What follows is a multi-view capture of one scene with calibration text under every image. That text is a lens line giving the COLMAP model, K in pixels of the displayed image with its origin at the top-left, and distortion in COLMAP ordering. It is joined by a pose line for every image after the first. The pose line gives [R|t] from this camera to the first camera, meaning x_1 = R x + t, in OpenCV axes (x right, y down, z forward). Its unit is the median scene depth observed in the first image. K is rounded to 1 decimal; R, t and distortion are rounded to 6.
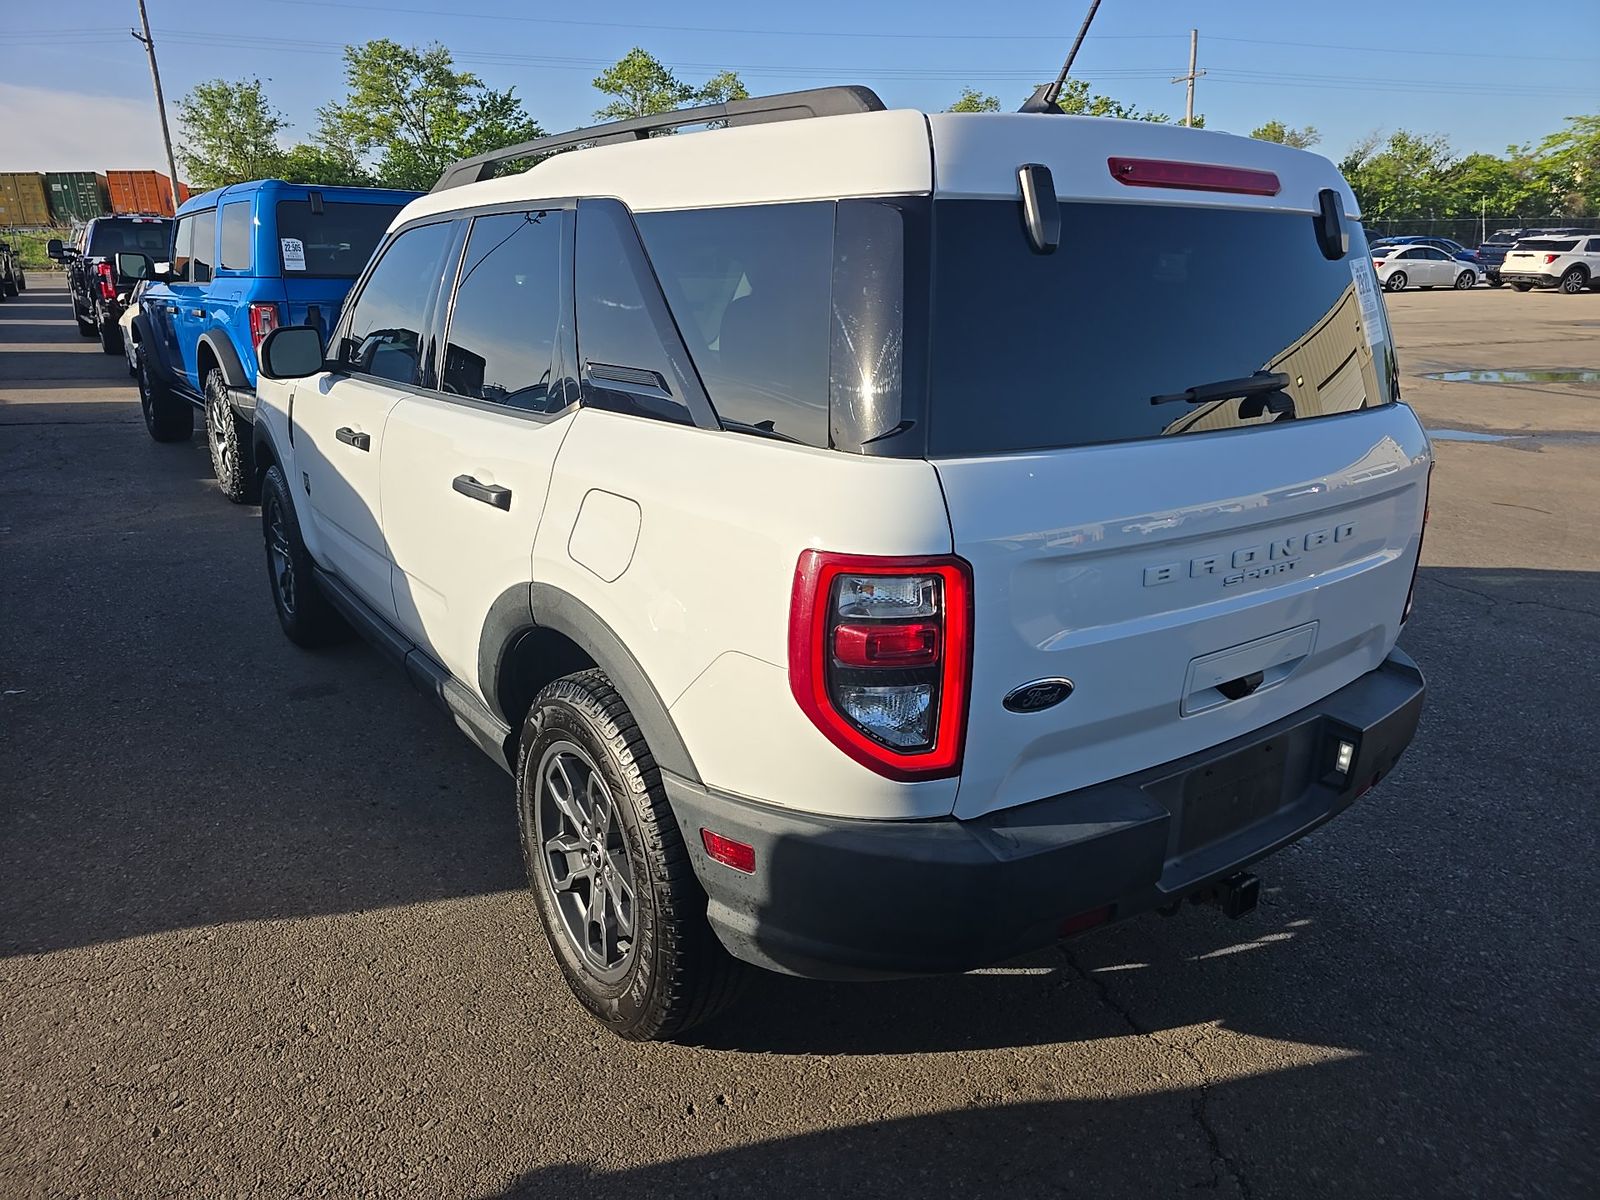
lens RADIAL K [[1079.7, 0, 800.0], [0, 1079.7, 600.0], [0, 0, 1]] dist [0.070799, -0.068155]
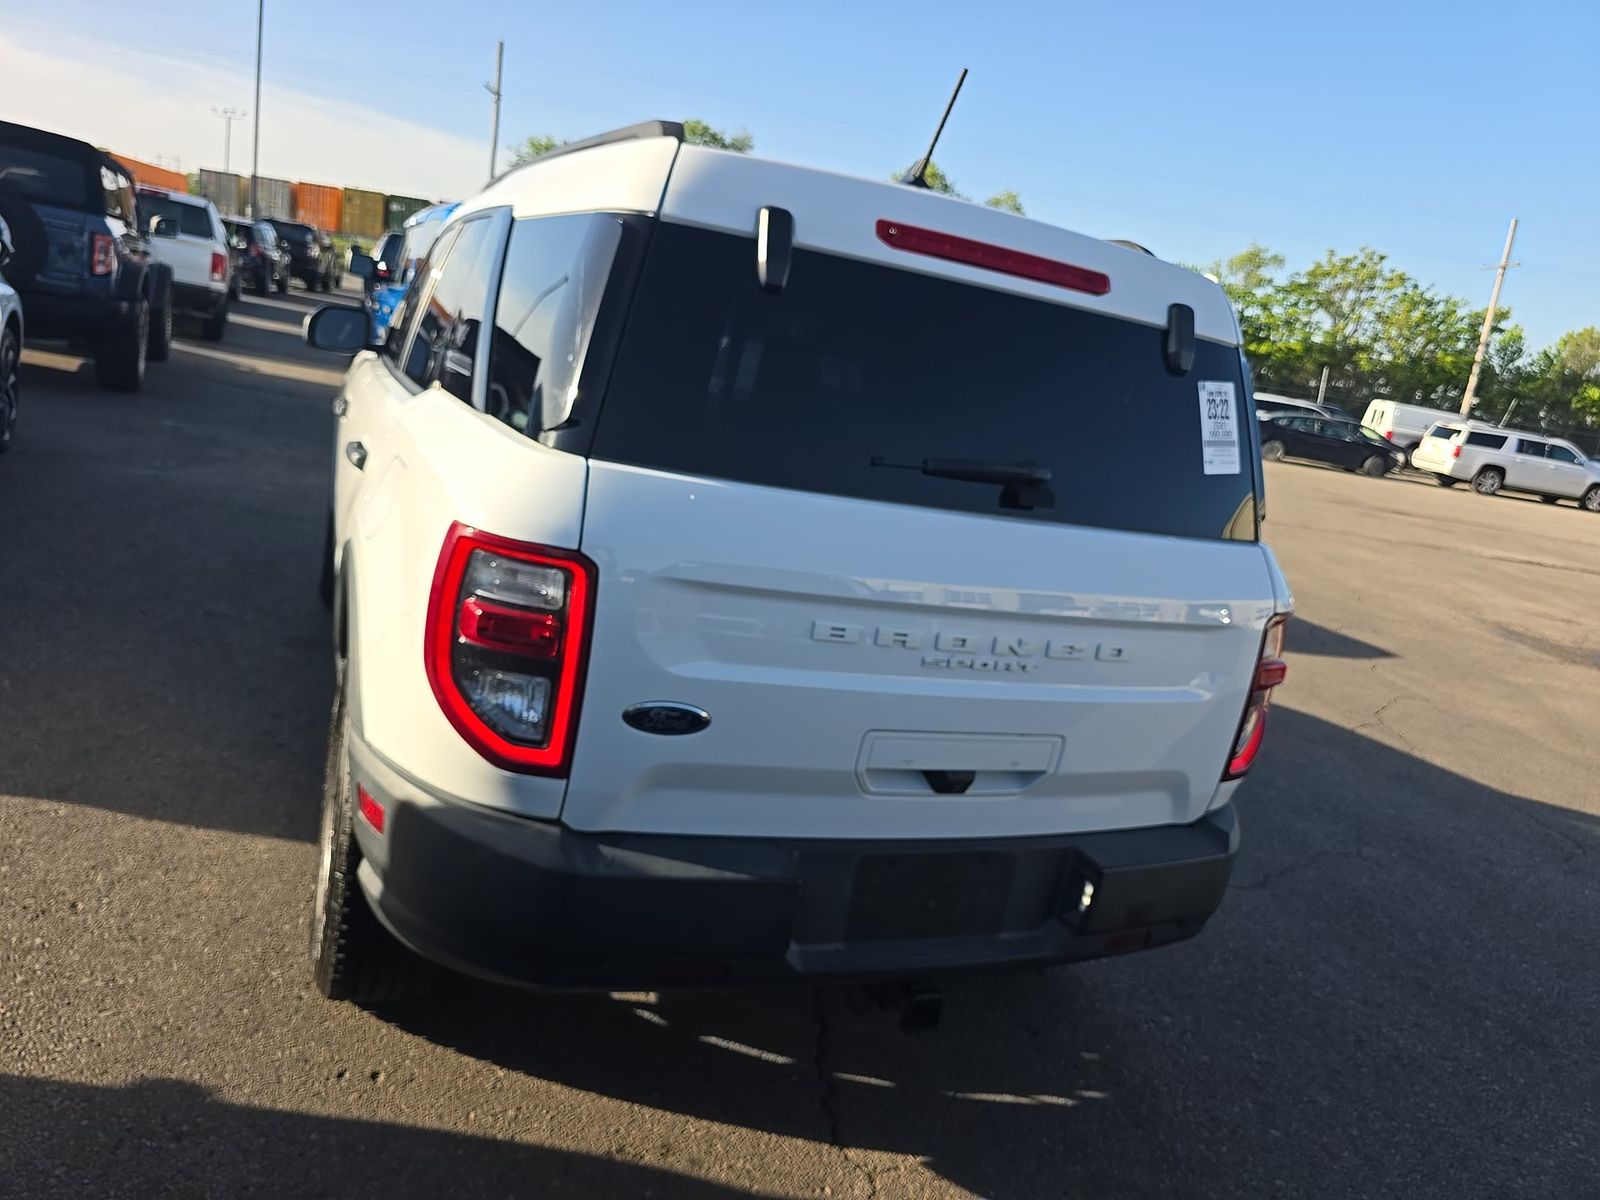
lens RADIAL K [[1101.7, 0, 800.0], [0, 1101.7, 600.0], [0, 0, 1]] dist [0.042409, -0.047014]
pose [[0.961138, 0.207534, -0.182054, 0.427082], [-0.223082, 0.972331, -0.069326, 0.021346], [0.162629, 0.107245, 0.980842, 0.024317]]
